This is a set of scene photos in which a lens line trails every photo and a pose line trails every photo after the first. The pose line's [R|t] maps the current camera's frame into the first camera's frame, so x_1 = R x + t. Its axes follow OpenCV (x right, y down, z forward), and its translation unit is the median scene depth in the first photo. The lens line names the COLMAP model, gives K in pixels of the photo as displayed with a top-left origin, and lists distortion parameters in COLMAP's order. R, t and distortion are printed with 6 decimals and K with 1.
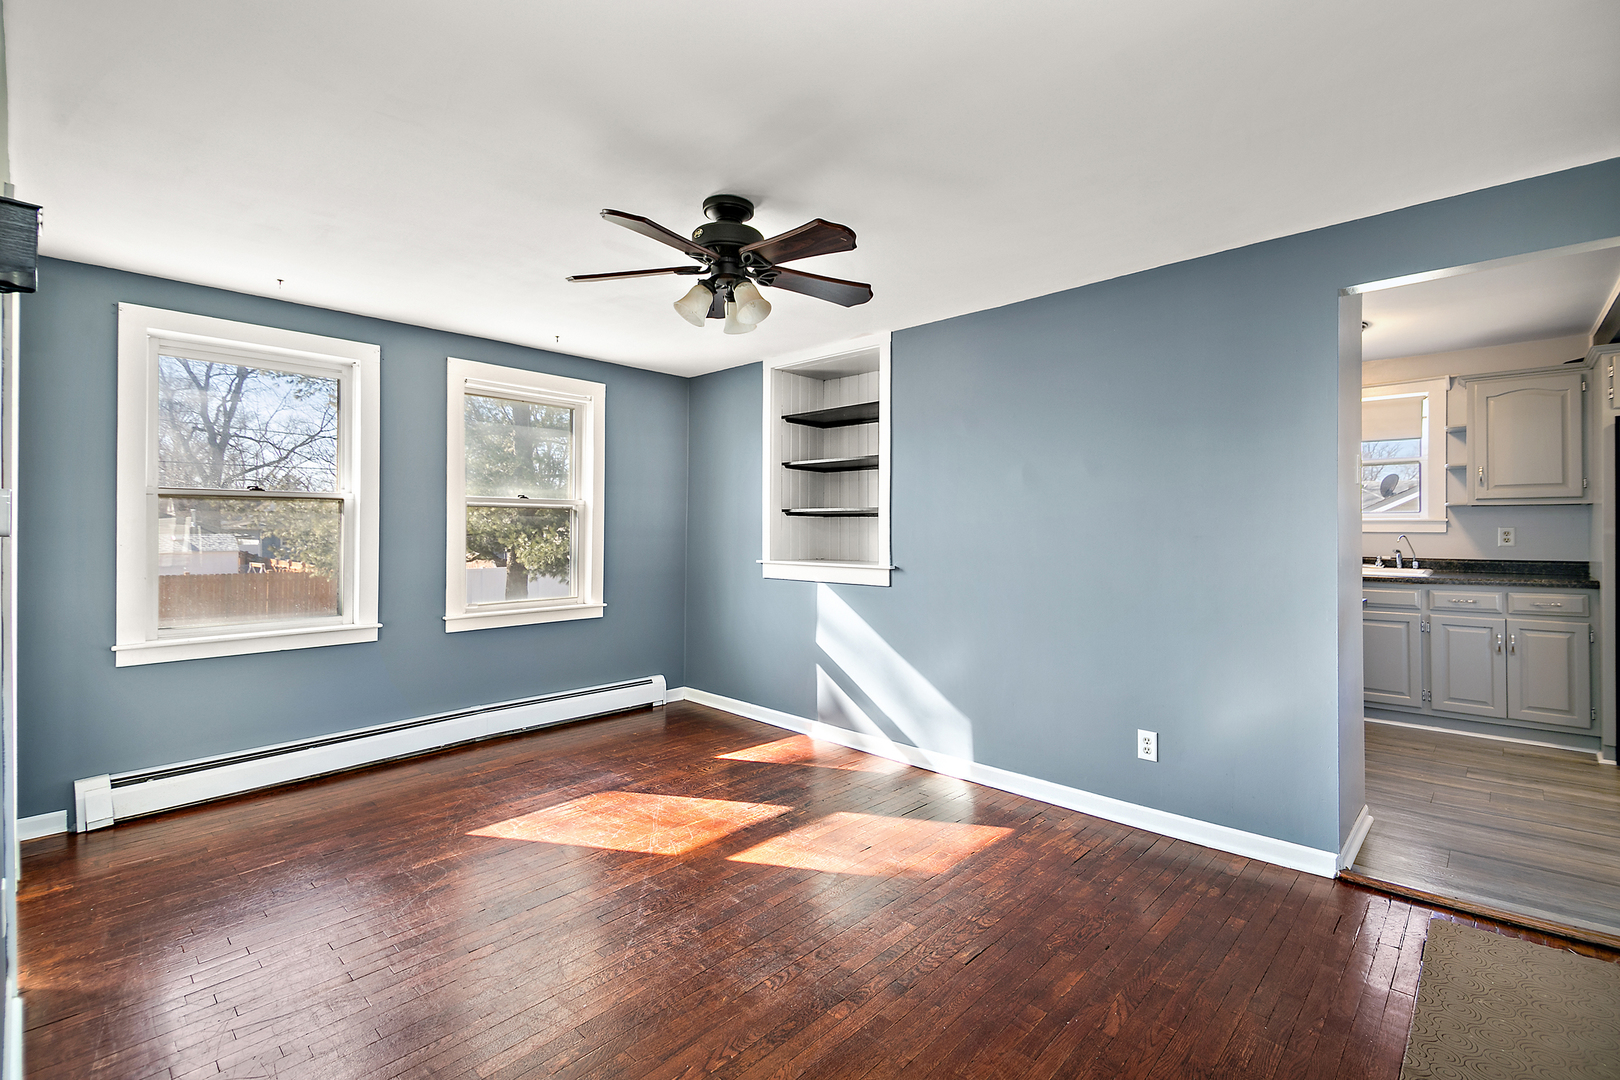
lens RADIAL K [[727.3, 0, 814.5], [0, 727.3, 525.9], [0, 0, 1]] dist [0.011407, -0.005026]
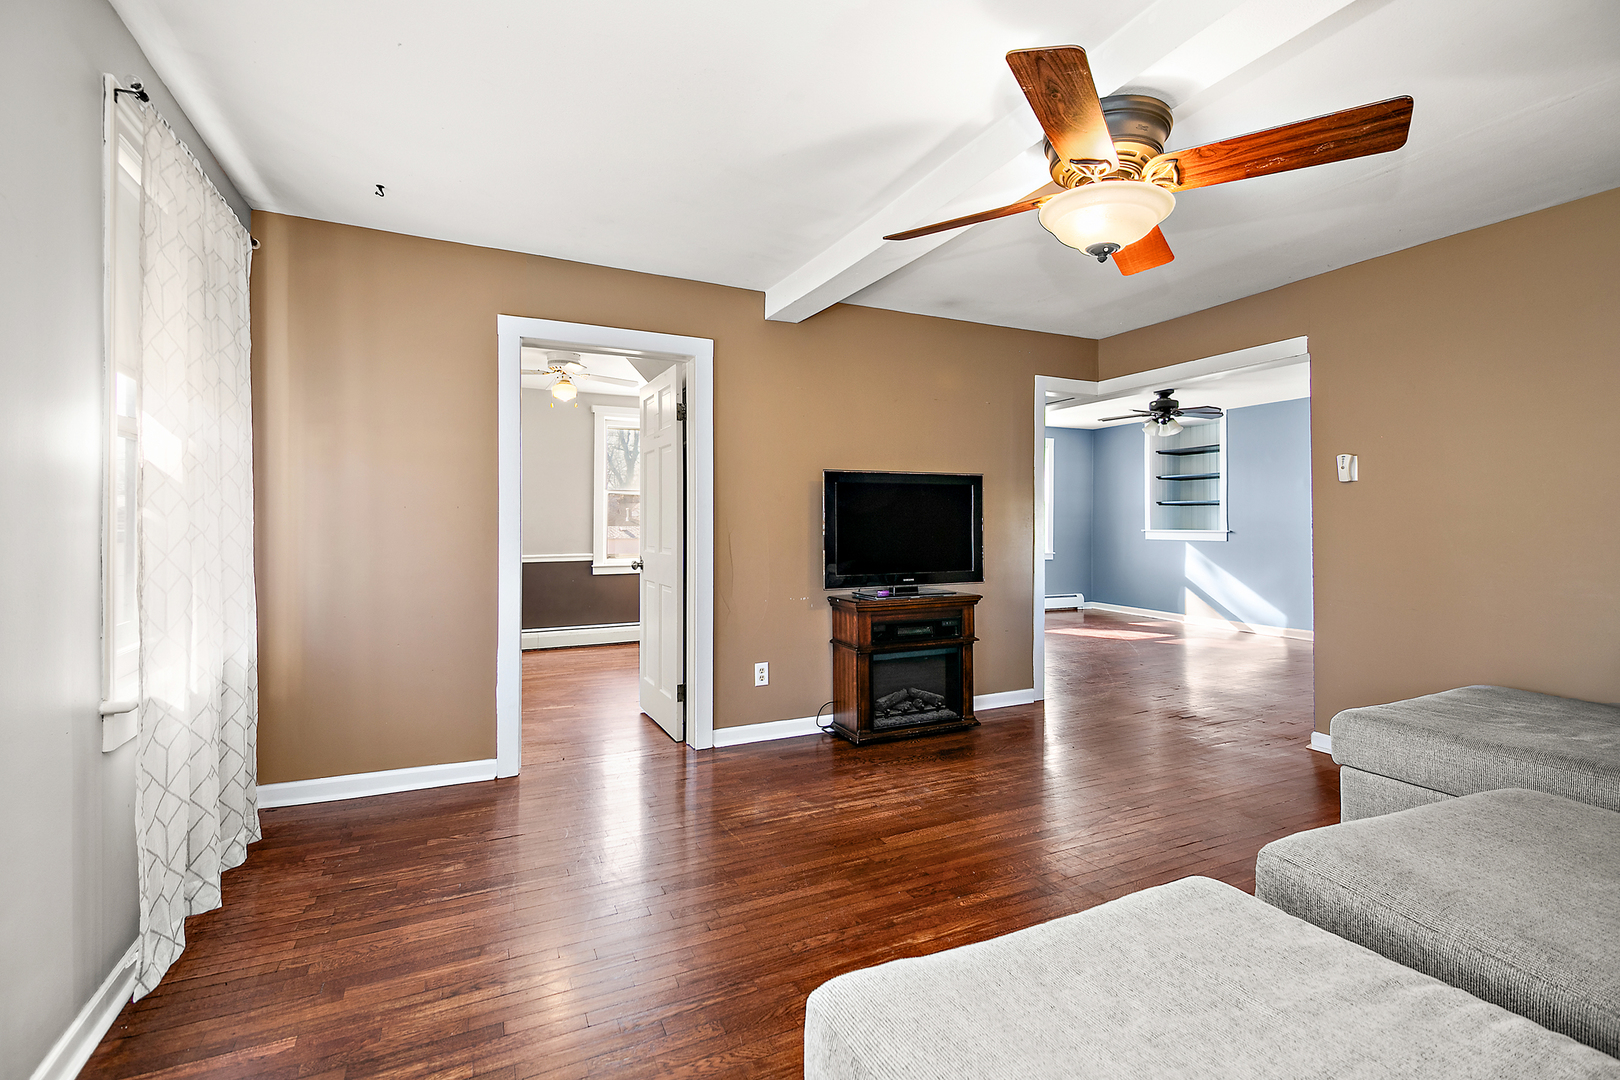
lens RADIAL K [[727.3, 0, 801.9], [0, 727.3, 527.4], [0, 0, 1]] dist [0.011407, -0.005026]
pose [[0.923957, -0.006751, -0.382438, -0.168372], [0.012048, 0.999862, 0.011456, 0.009436], [0.382308, -0.015192, 0.923910, -1.036122]]
